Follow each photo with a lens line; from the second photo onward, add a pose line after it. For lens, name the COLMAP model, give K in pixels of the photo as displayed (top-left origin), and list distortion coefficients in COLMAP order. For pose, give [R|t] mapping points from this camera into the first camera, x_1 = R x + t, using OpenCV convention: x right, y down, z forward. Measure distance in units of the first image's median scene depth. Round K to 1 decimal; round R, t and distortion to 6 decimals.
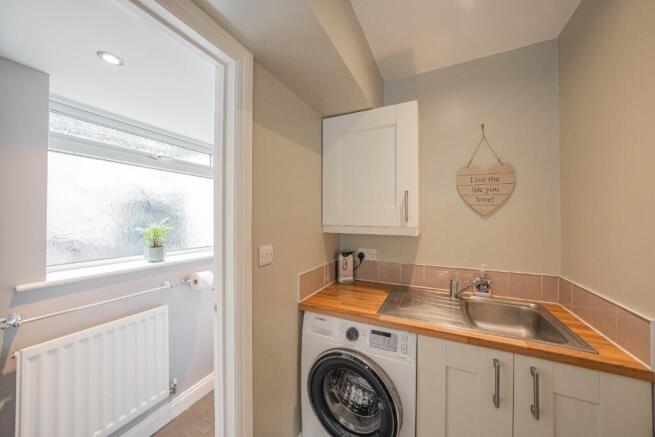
lens RADIAL K [[224.6, 0, 324.5], [0, 224.6, 216.3], [0, 0, 1]] dist [-0.025335, 0.003281]
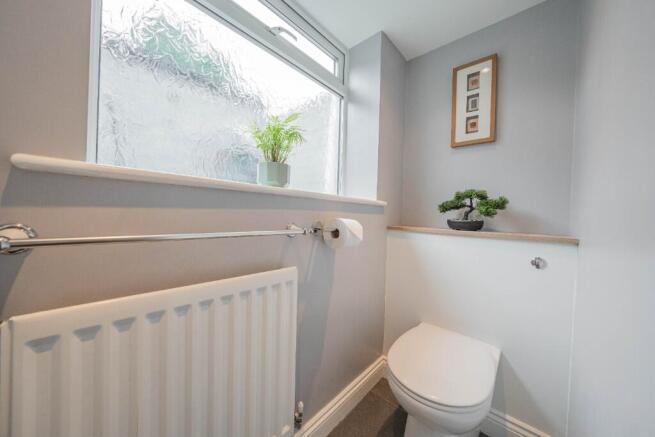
lens RADIAL K [[224.6, 0, 326.7], [0, 224.6, 218.7], [0, 0, 1]] dist [-0.025335, 0.003281]
pose [[0.962881, 0.034488, -0.267715, -0.493438], [-0.028685, 0.999262, 0.025557, 0.265429], [0.268399, -0.016929, 0.963159, 0.498089]]
